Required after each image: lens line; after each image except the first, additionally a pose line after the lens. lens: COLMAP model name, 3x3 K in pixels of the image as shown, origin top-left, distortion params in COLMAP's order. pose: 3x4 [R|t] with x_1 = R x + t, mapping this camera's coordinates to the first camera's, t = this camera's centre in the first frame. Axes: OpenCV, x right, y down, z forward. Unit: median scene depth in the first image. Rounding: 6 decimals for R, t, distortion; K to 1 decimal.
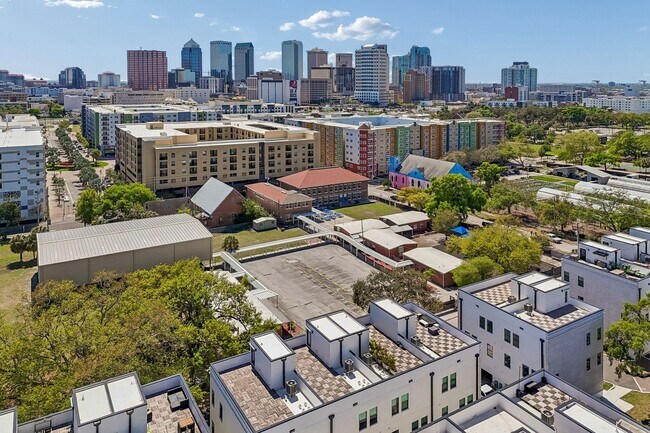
lens RADIAL K [[493.5, 0, 326.2], [0, 493.5, 148.3], [0, 0, 1]] dist [0.058412, -0.033447]
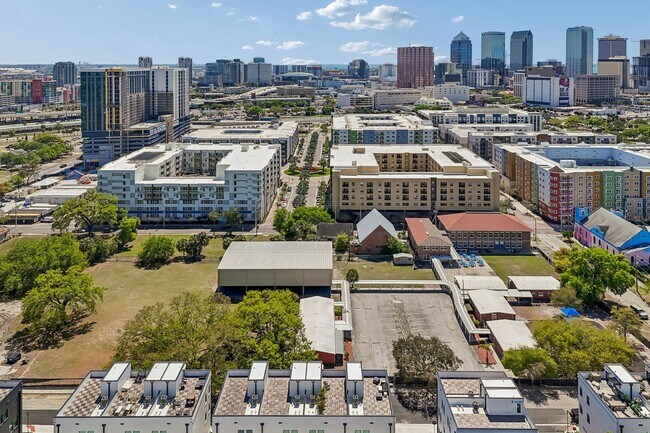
lens RADIAL K [[511.5, 0, 320.2], [0, 511.5, 148.1], [0, 0, 1]] dist [0.083472, -0.085317]
pose [[0.842360, 0.088257, -0.531640, 0.263664], [-0.068368, 0.996029, 0.057025, -0.129860], [0.534561, -0.011689, 0.845049, -0.095289]]
